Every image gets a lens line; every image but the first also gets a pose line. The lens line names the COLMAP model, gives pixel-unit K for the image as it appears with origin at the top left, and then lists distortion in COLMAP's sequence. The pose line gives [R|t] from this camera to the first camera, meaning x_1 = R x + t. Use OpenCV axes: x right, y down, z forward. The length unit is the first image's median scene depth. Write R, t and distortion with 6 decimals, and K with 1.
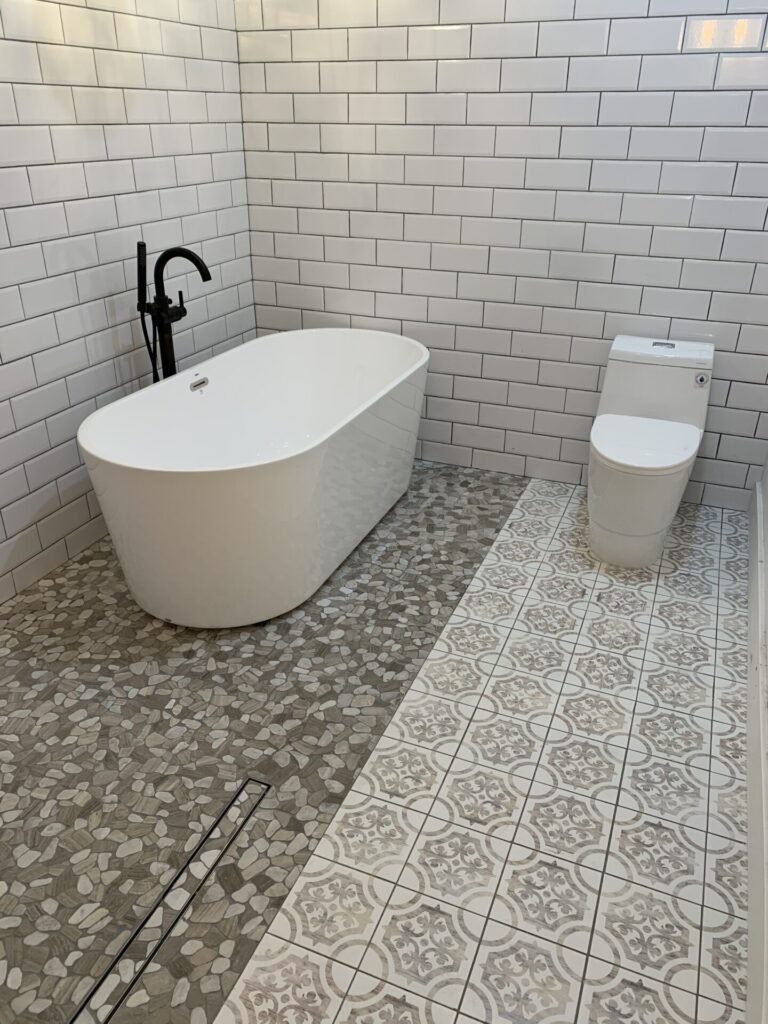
lens RADIAL K [[787.5, 0, 381.3], [0, 787.5, 510.4], [0, 0, 1]] dist [0.043728, -0.045323]
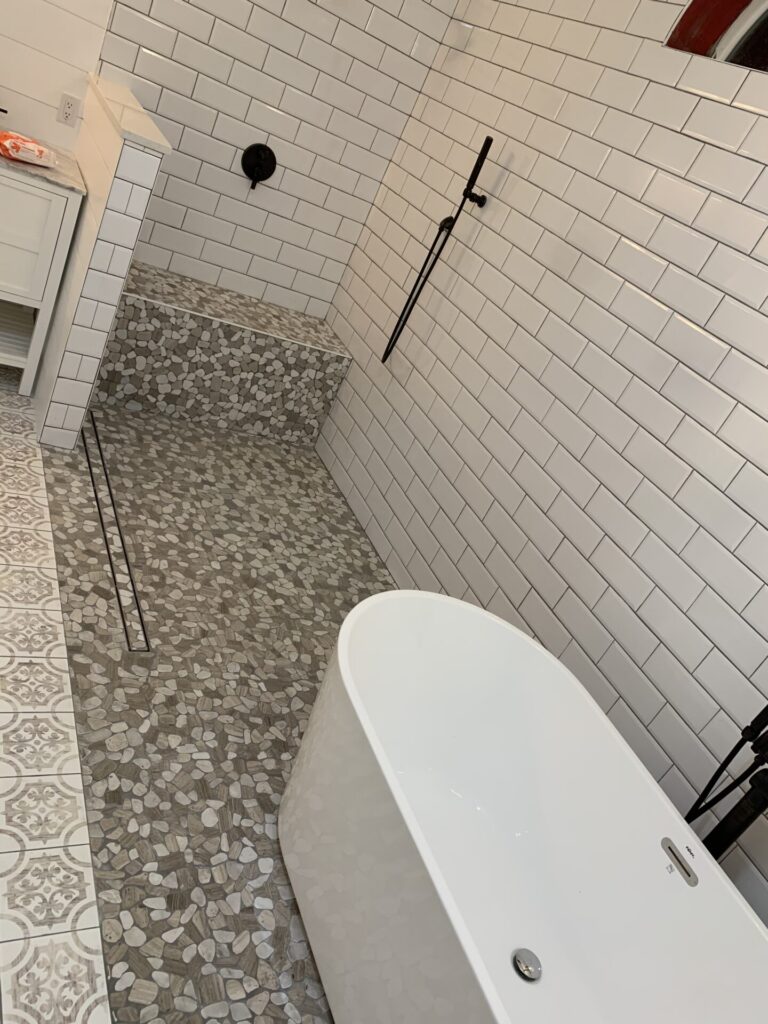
lens RADIAL K [[787.5, 0, 388.4], [0, 787.5, 517.8], [0, 0, 1]] dist [0.043728, -0.045323]
pose [[-0.616995, 0.095838, -0.781110, 0.525717], [-0.674426, 0.447098, 0.587582, -0.703794], [0.405546, 0.889336, -0.211222, 1.152489]]
